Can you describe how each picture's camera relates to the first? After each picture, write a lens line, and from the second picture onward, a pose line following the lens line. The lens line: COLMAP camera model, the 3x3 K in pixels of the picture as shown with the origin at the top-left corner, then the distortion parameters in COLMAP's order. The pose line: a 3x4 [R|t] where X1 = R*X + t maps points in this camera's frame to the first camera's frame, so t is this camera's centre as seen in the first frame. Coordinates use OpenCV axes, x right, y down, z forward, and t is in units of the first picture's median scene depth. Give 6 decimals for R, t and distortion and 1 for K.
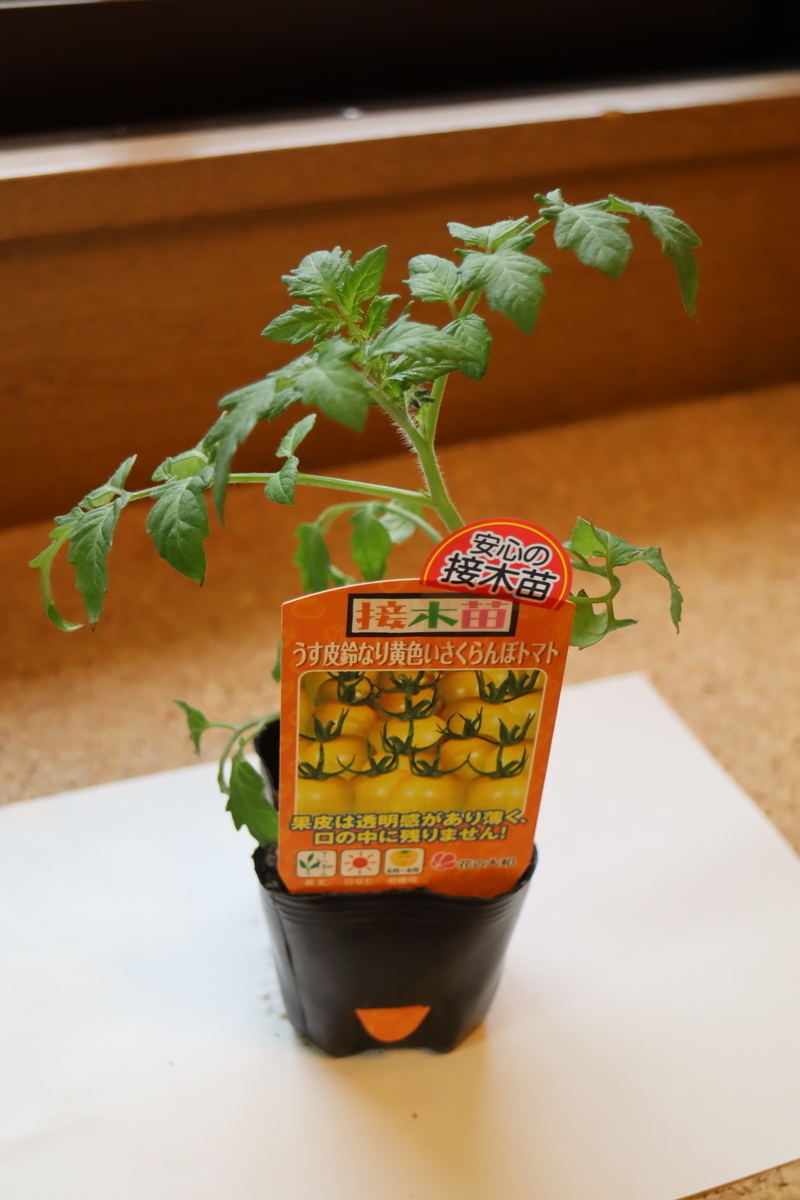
lens RADIAL K [[1542.0, 0, 398.9], [0, 1542.0, 612.0], [0, 0, 1]] dist [-0.015403, 0.000000]
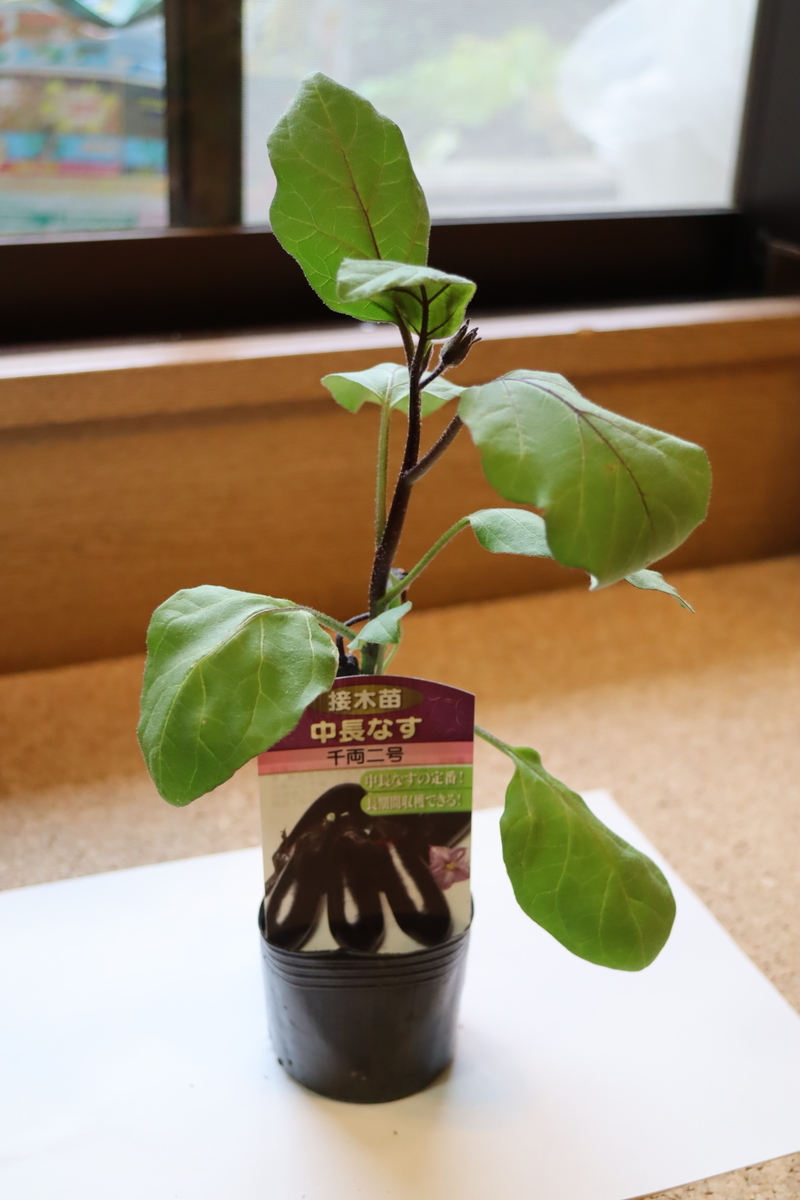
lens RADIAL K [[1452.5, 0, 406.2], [0, 1452.5, 605.6], [0, 0, 1]] dist [-0.026120, 0.000000]
pose [[0.999840, 0.014038, -0.011087, 0.017168], [-0.015483, 0.989555, -0.143320, 0.060004], [0.008959, 0.143469, 0.989614, -0.101920]]
